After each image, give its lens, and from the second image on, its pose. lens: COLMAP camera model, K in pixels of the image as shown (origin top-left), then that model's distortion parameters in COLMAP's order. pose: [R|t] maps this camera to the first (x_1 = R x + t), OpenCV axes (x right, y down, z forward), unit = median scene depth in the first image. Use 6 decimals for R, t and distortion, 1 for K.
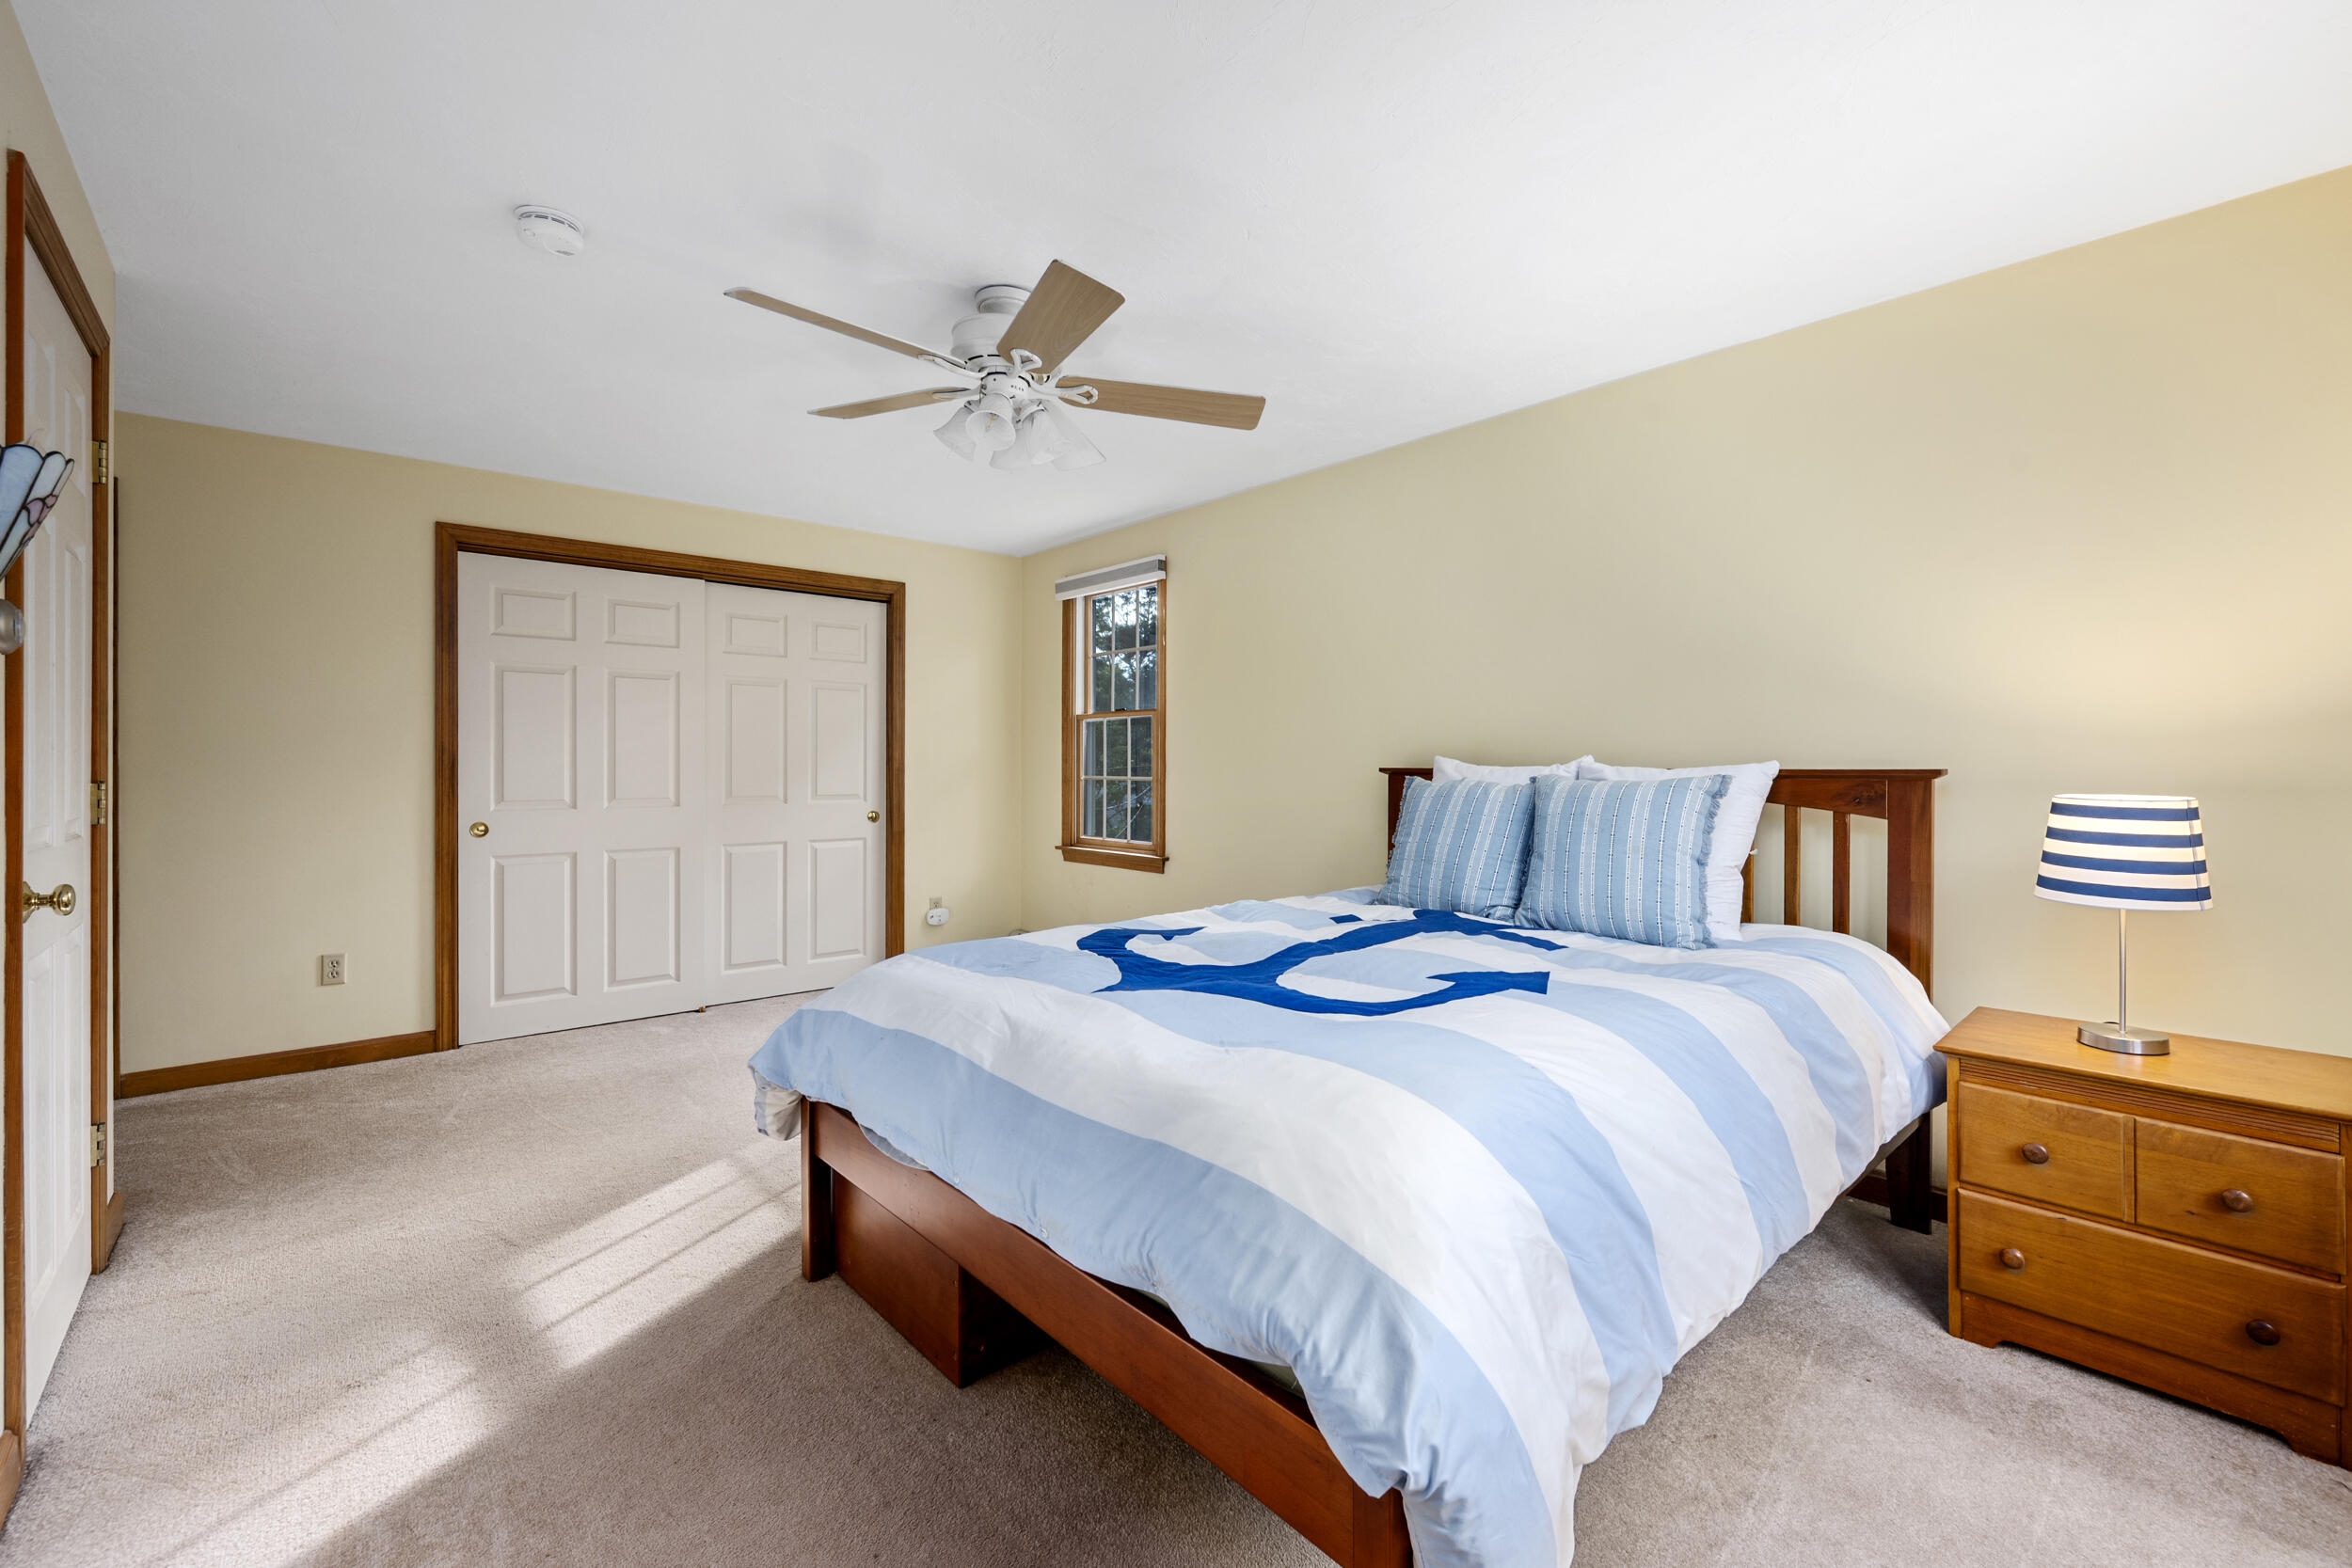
lens RADIAL K [[962.6, 0, 1176.0], [0, 962.6, 784.0], [0, 0, 1]] dist [-0.000942, 0.000040]
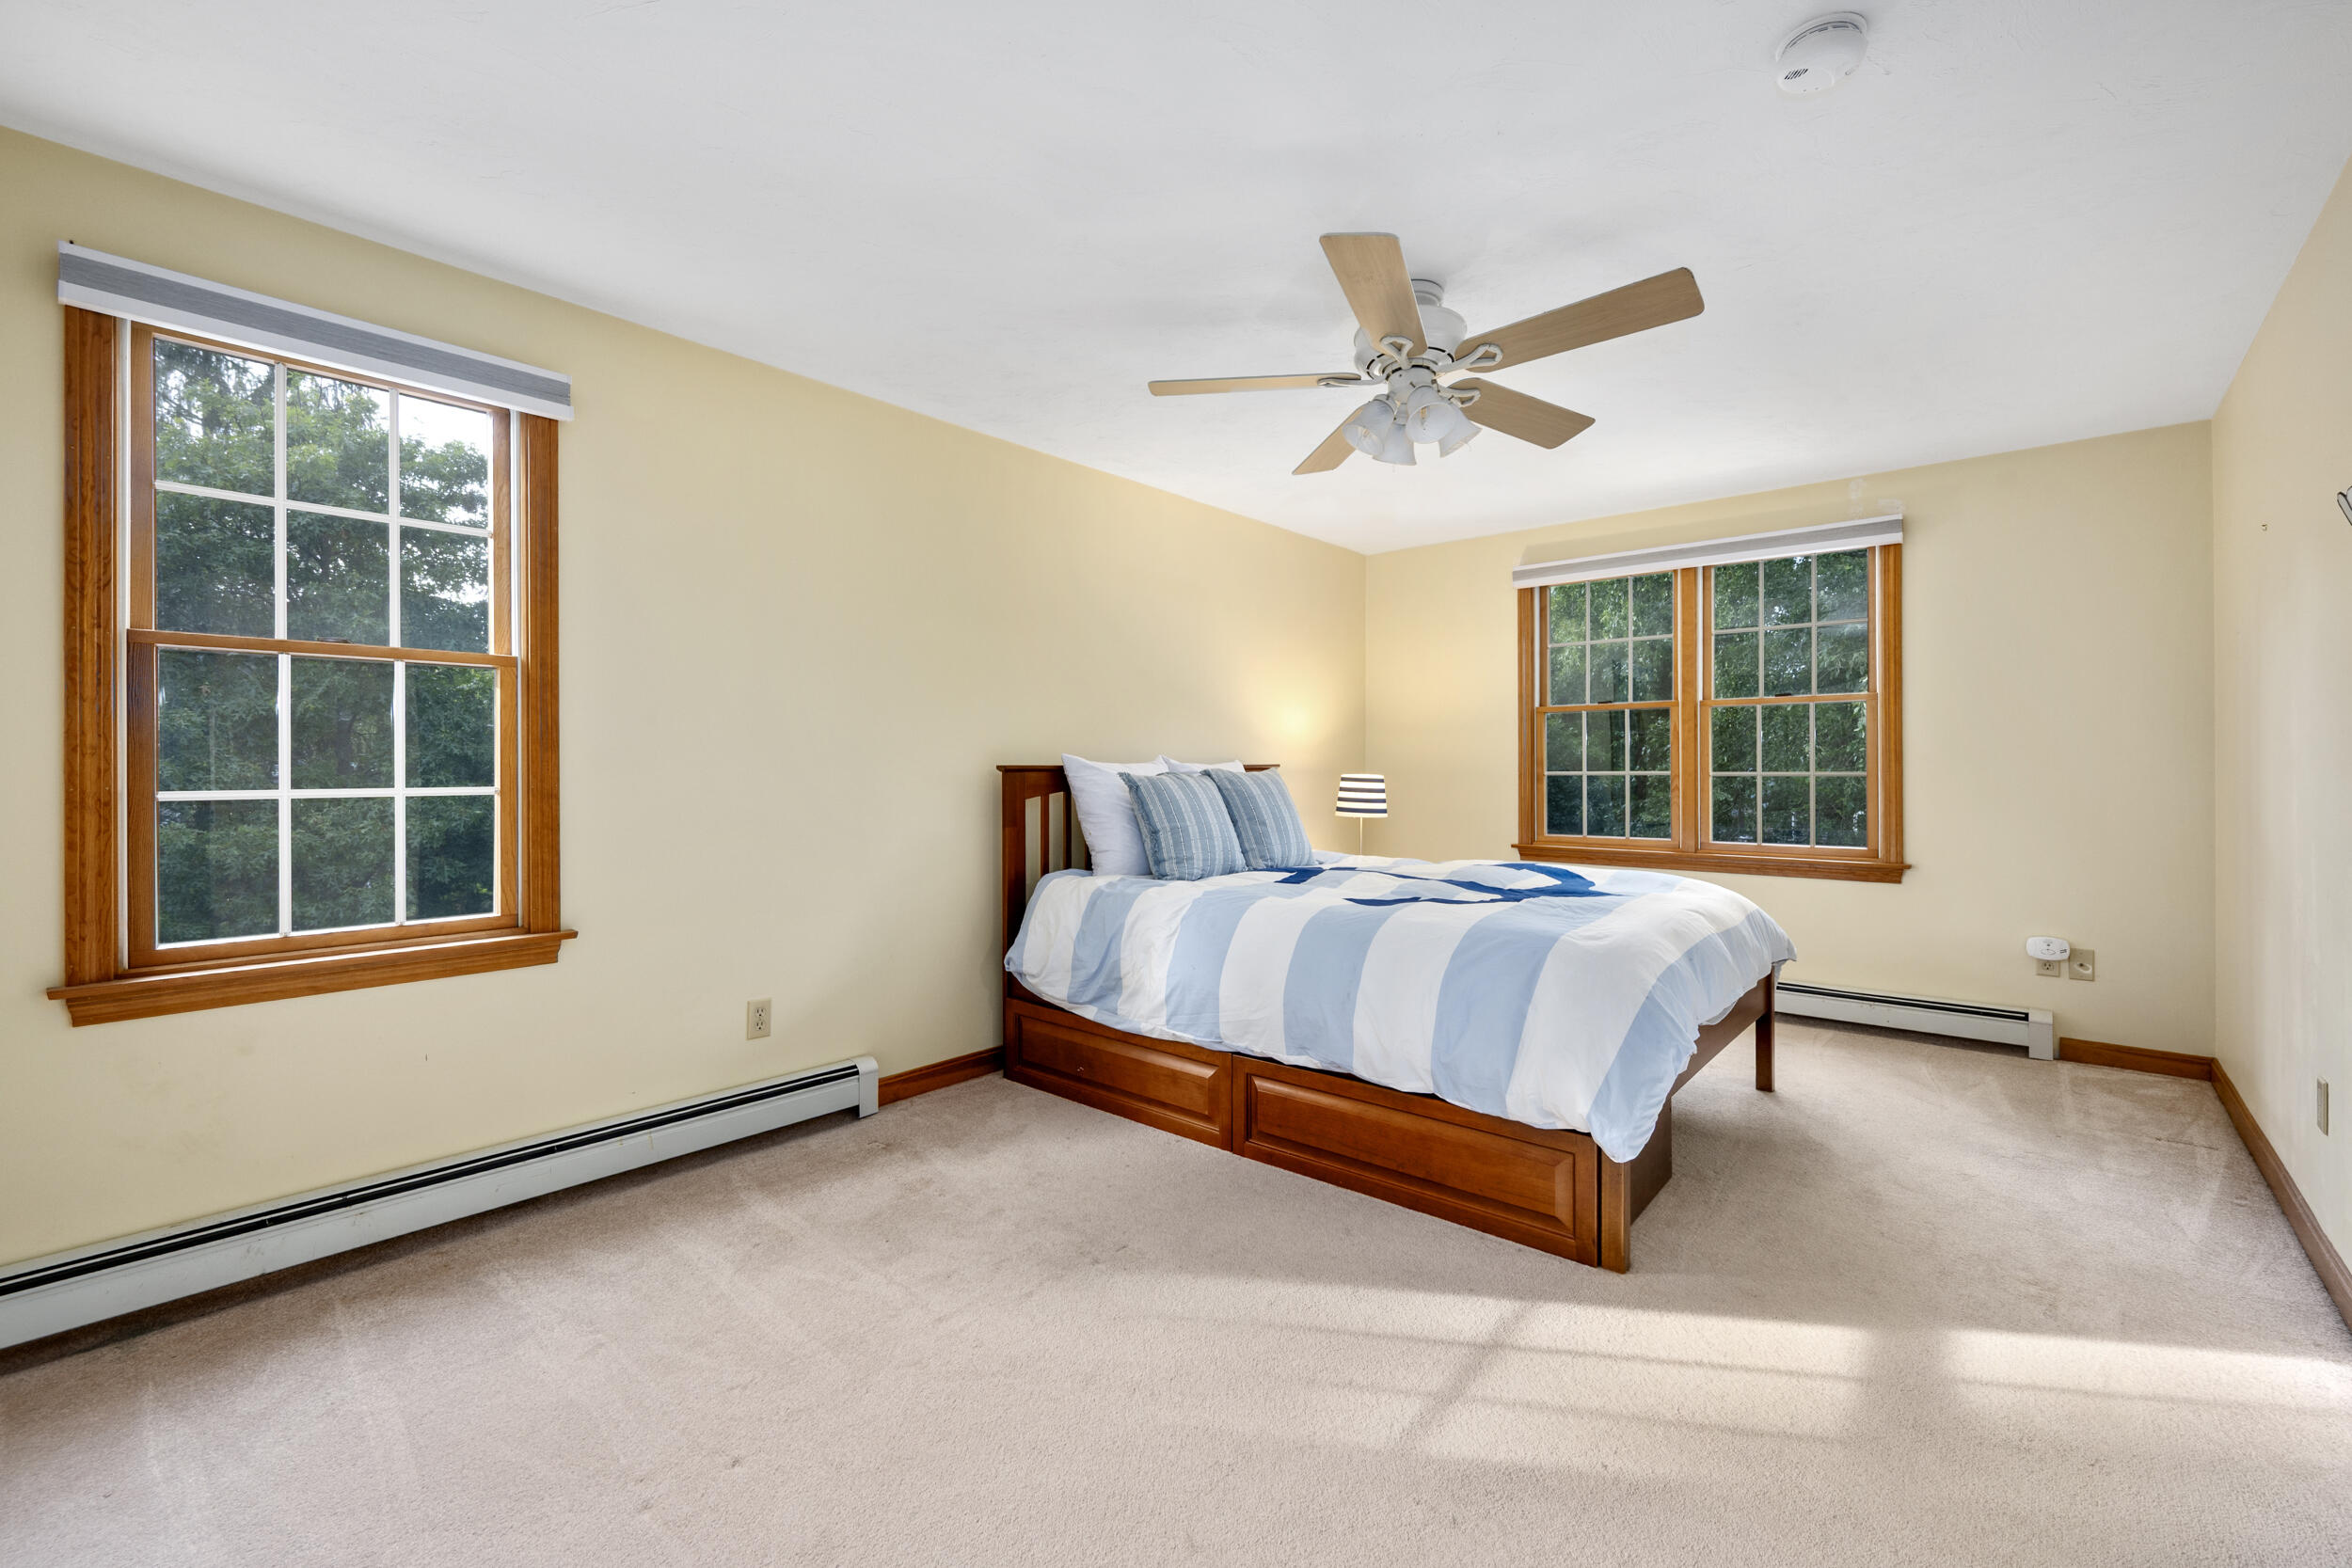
lens RADIAL K [[962.6, 0, 1176.0], [0, 962.6, 784.0], [0, 0, 1]] dist [-0.000942, 0.000040]
pose [[-0.115912, -0.029671, 0.992816, -0.592664], [0.016885, 0.999350, 0.031838, -0.019525], [-0.993116, 0.020454, -0.115336, 0.697822]]
